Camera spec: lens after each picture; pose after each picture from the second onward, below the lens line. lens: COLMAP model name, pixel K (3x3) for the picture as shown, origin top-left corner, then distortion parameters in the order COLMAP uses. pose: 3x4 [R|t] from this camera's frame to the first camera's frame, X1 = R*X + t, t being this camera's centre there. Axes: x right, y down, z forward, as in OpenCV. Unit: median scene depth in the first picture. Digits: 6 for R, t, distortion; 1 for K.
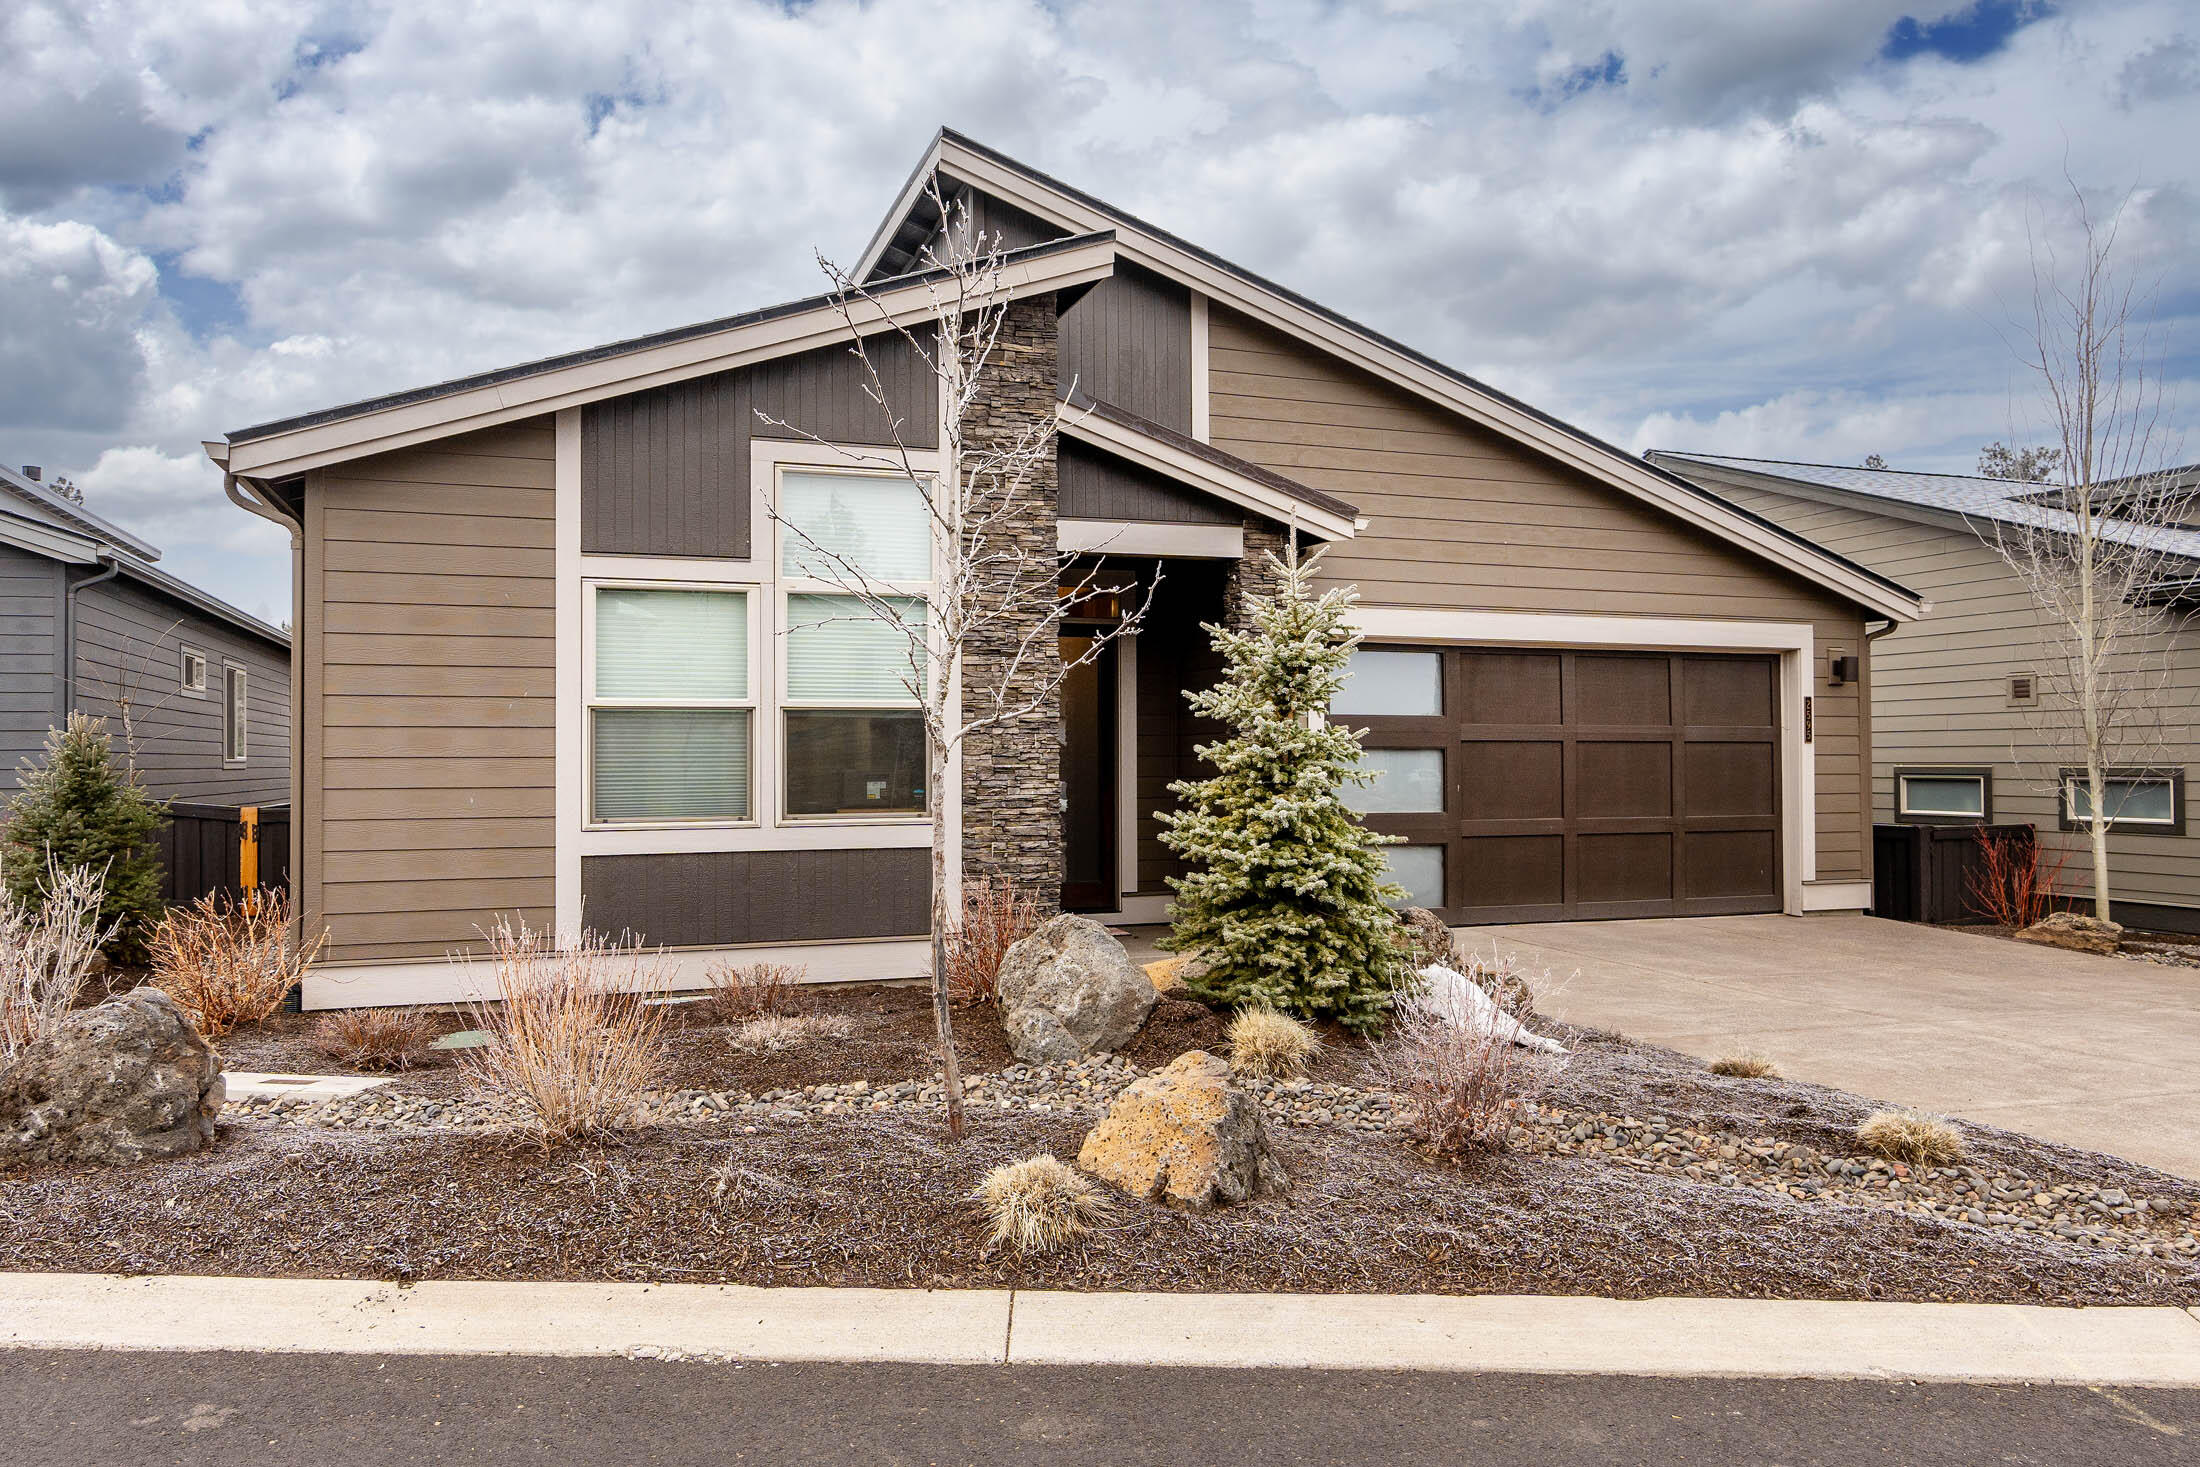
lens RADIAL K [[1514.5, 0, 1096.4], [0, 1514.5, 732.2], [0, 0, 1]] dist [-0.010267, -0.000417]
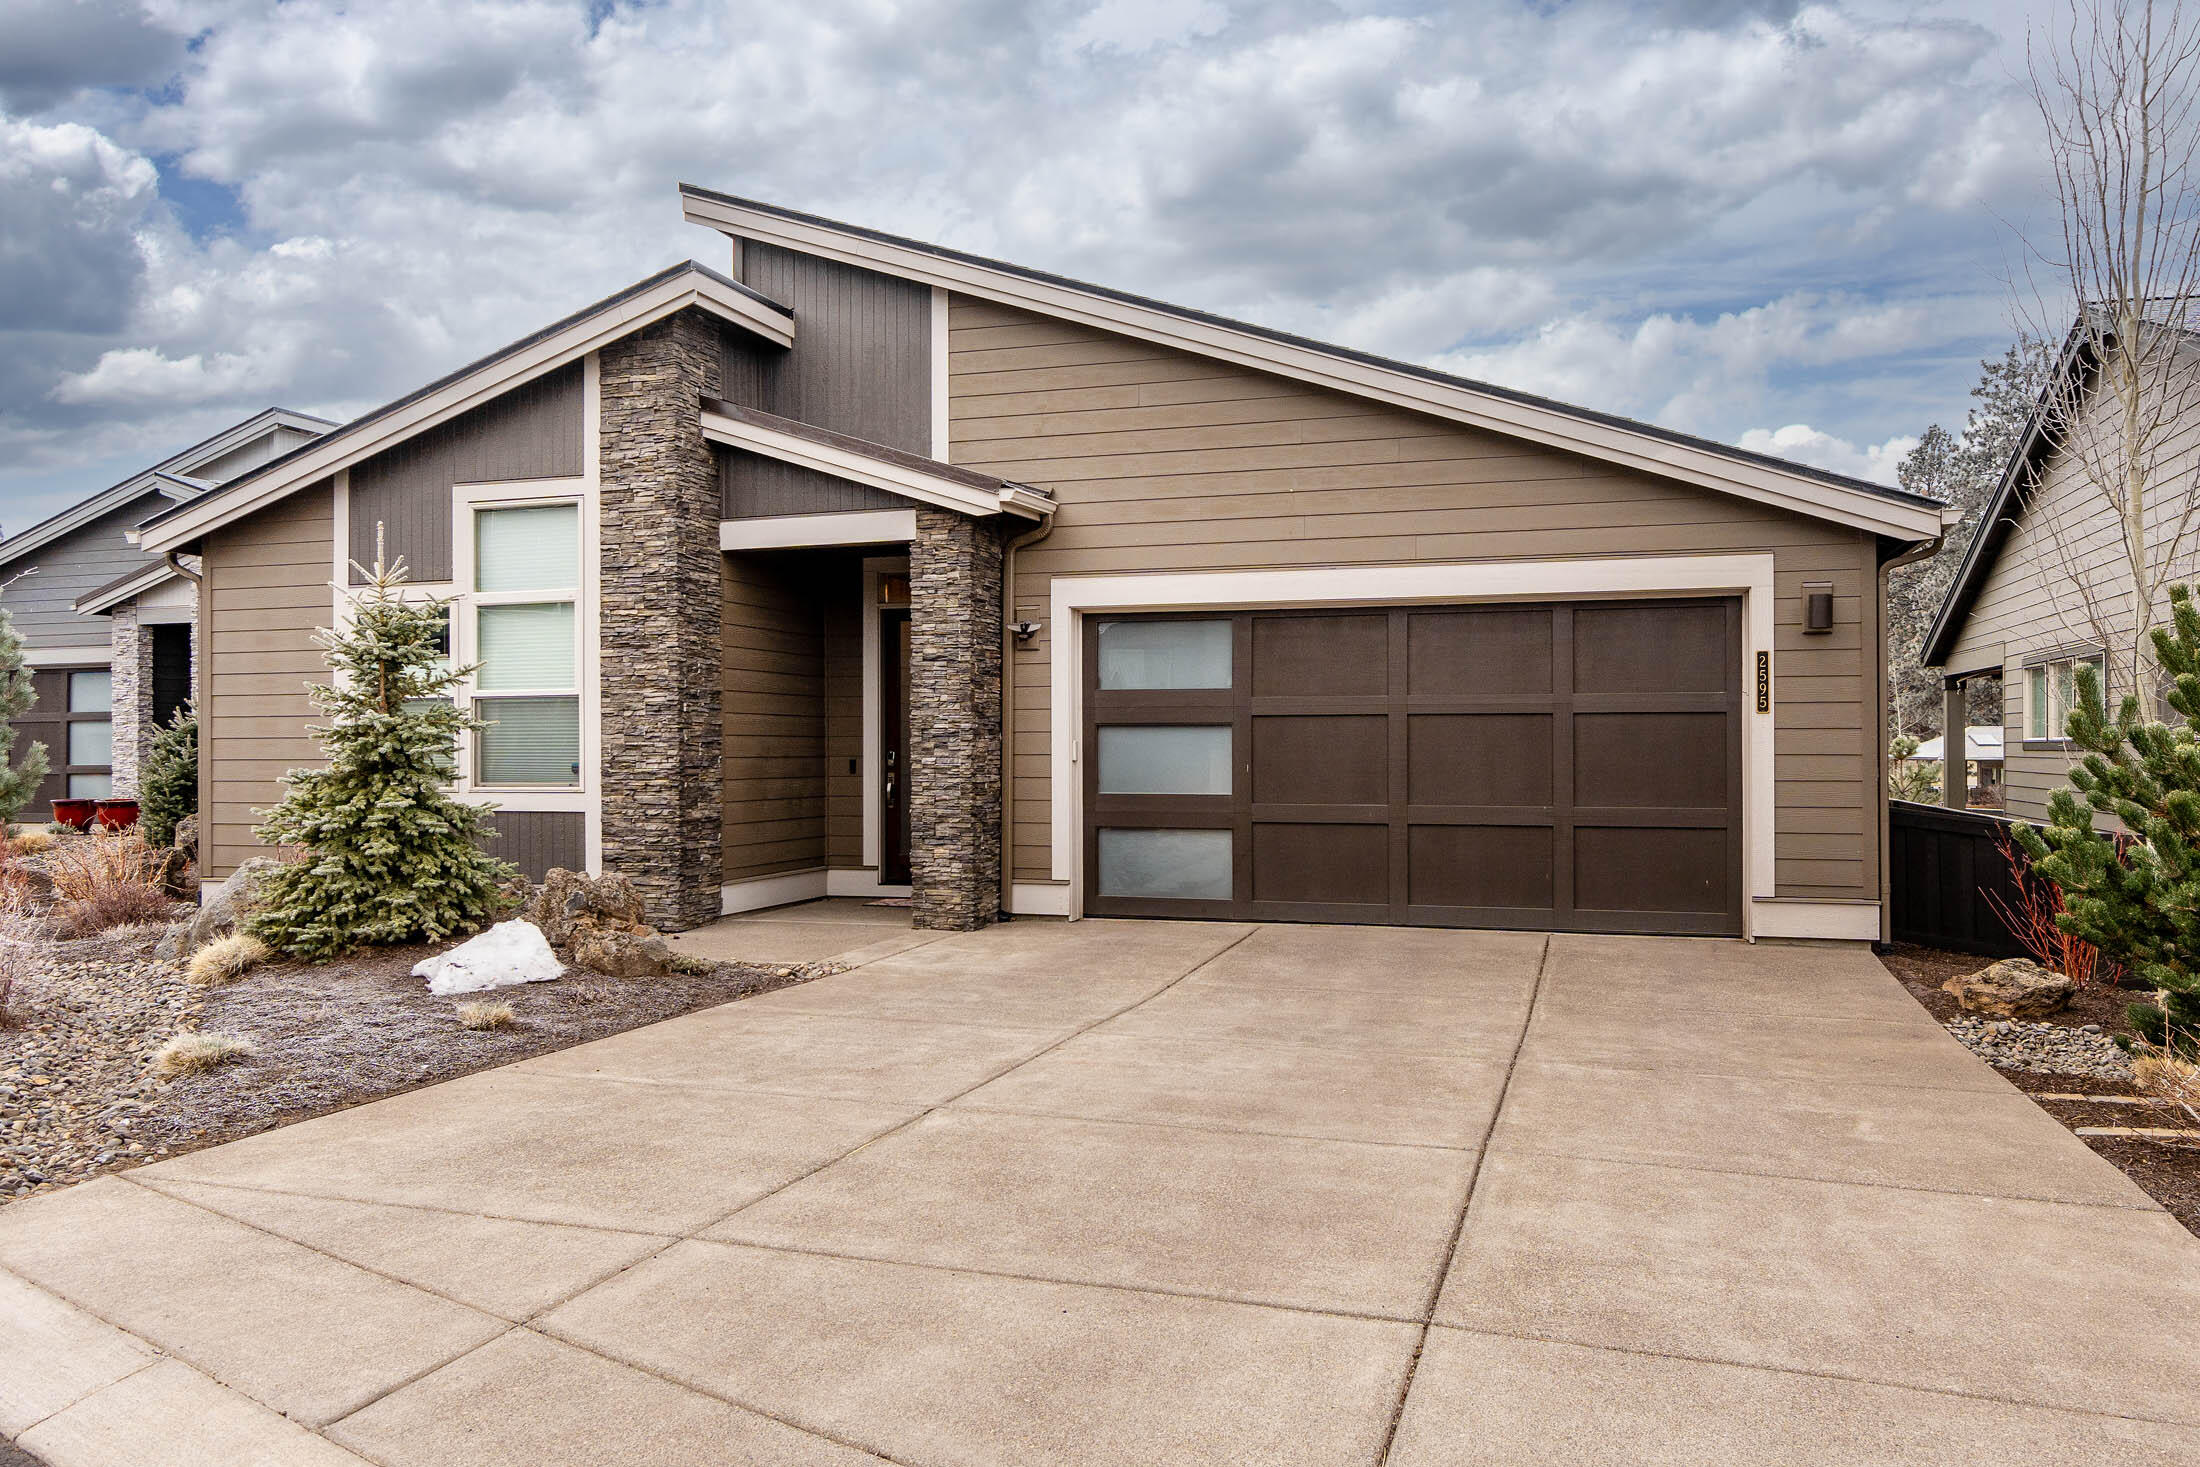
lens RADIAL K [[1639.4, 0, 1099.5], [0, 1639.4, 741.9], [0, 0, 1]] dist [-0.027716, -0.000218]
pose [[0.798073, -0.003332, -0.602552, 0.813056], [0.012210, 0.999869, 0.010642, 0.010195], [0.602437, -0.015850, 0.798009, 0.183942]]
